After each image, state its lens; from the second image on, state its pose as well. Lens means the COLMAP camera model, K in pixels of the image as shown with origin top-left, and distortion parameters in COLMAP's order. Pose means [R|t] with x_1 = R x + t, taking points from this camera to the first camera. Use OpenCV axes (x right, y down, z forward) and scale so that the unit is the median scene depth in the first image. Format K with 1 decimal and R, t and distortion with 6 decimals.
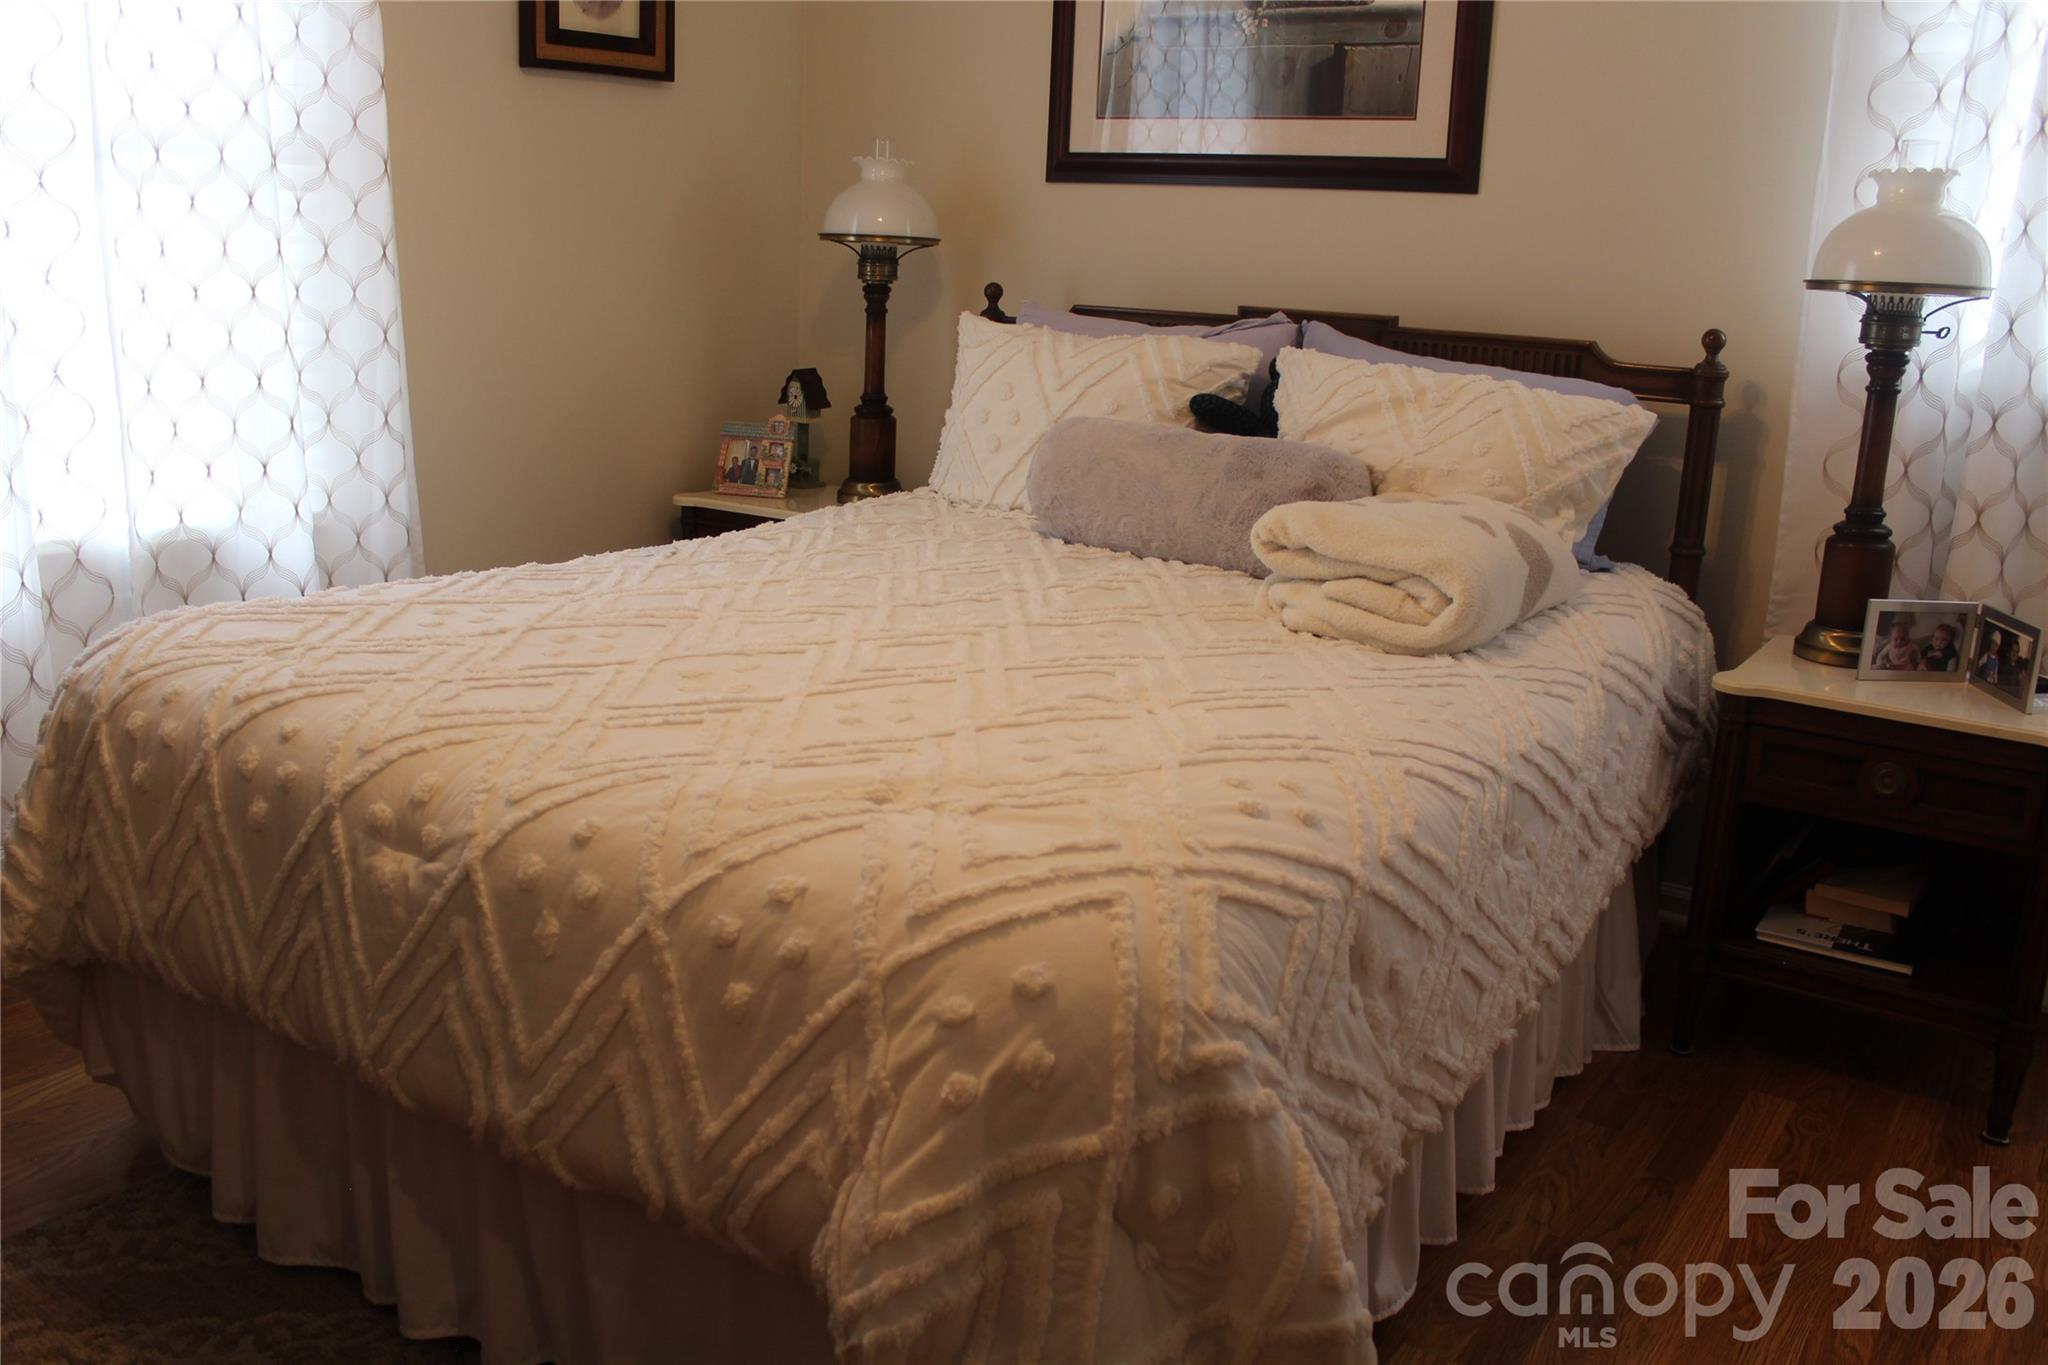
lens RADIAL K [[1685.0, 0, 1012.1], [0, 1685.0, 681.8], [0, 0, 1]] dist [-0.186021, 0.212755]
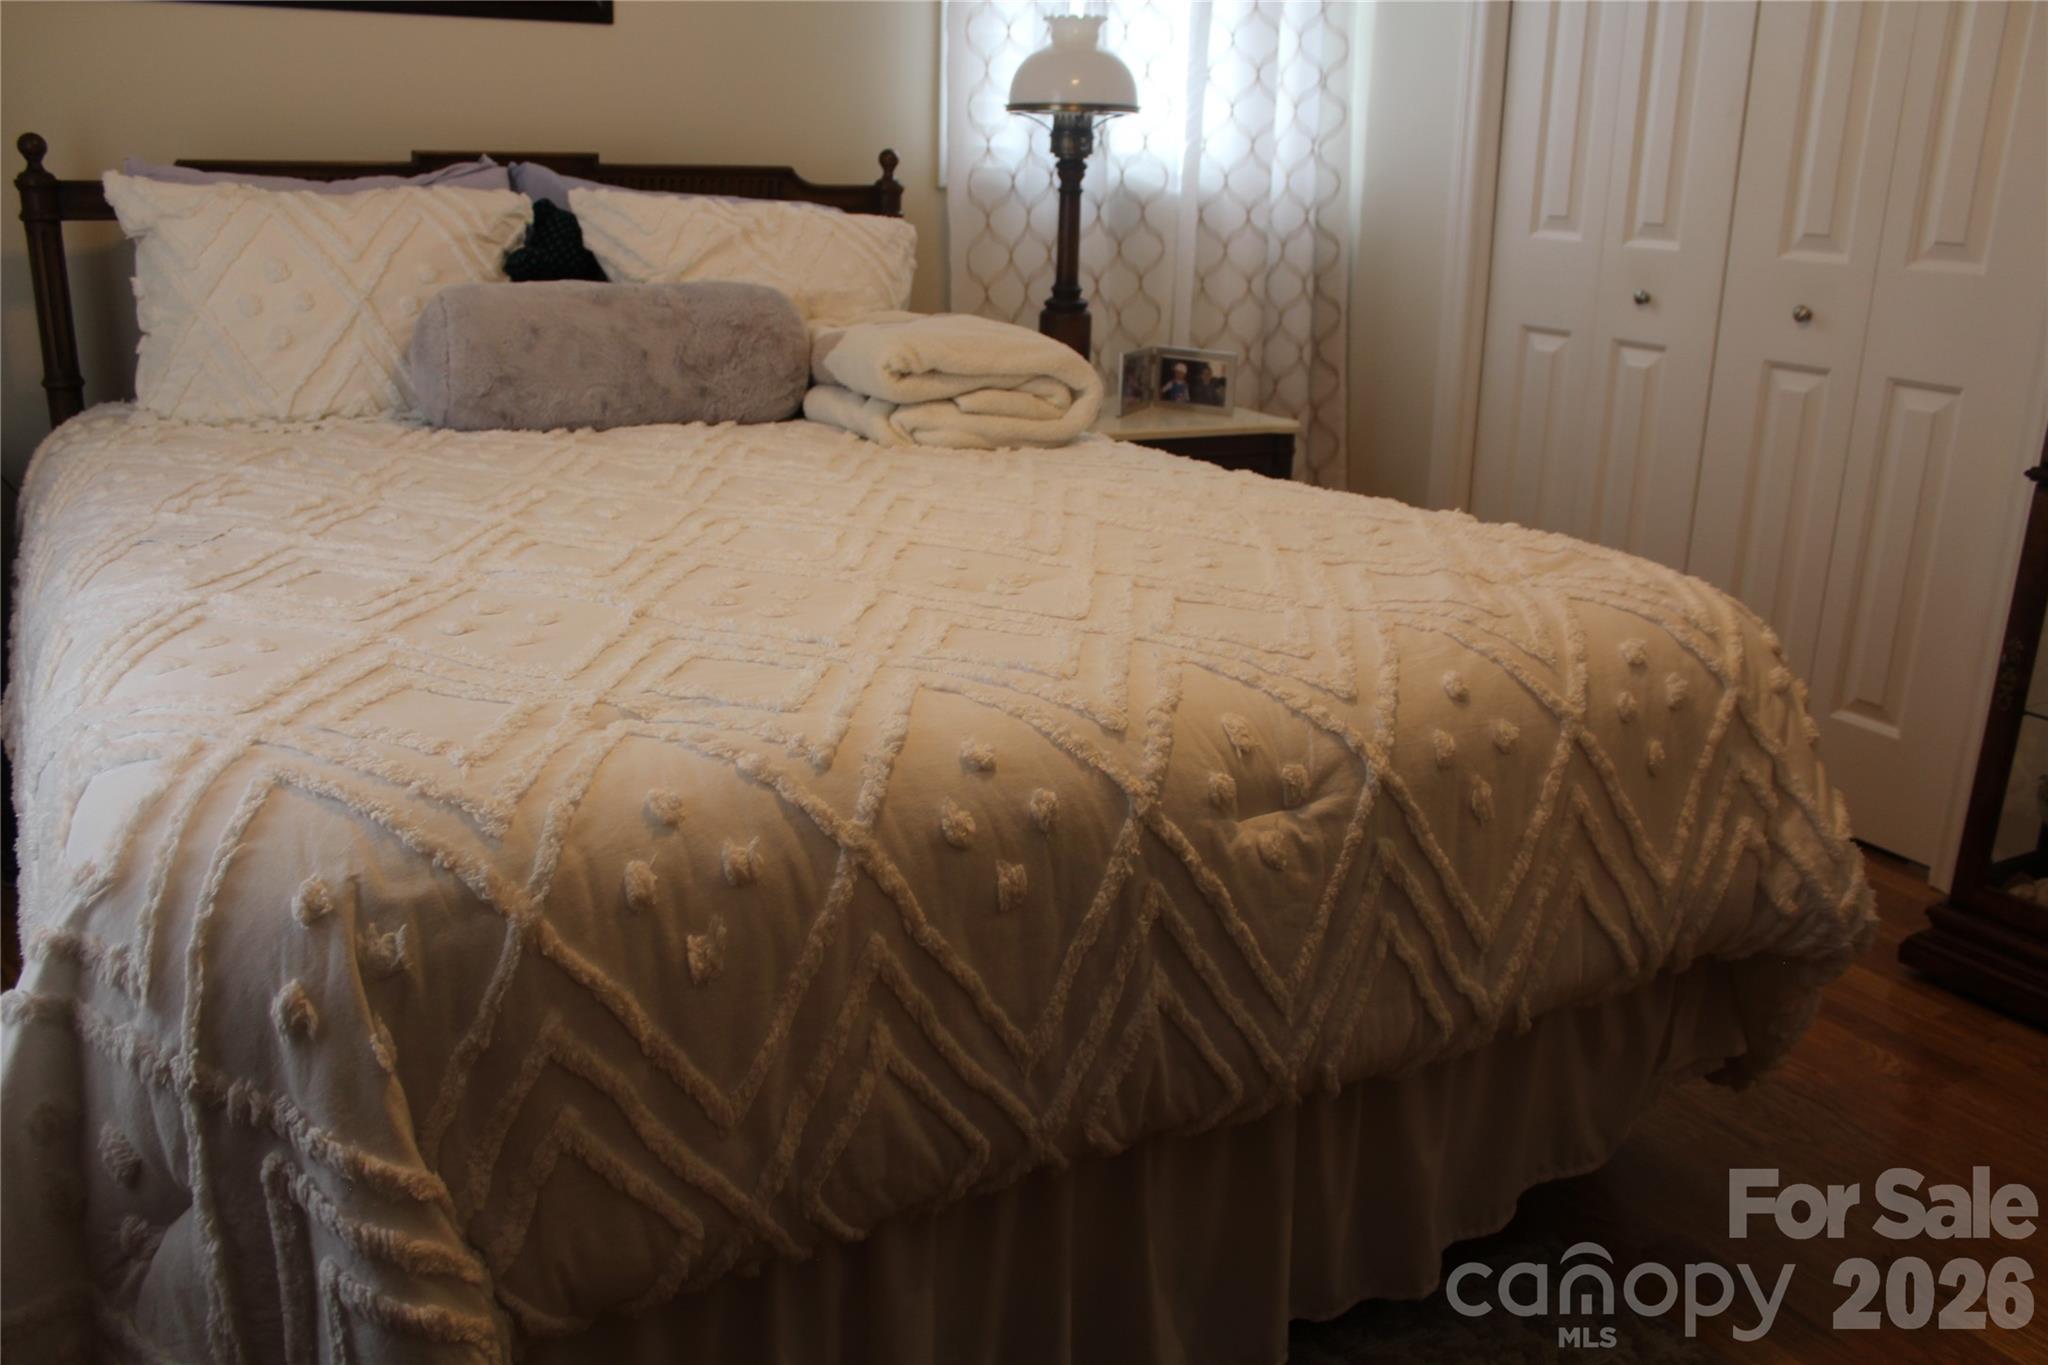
lens RADIAL K [[1685.0, 0, 1012.1], [0, 1685.0, 681.8], [0, 0, 1]] dist [-0.186021, 0.212755]
pose [[0.463115, -0.287136, 0.838497, -0.694681], [0.212446, 0.954450, 0.209505, -0.098657], [-0.860460, 0.081110, 0.503021, 0.438003]]
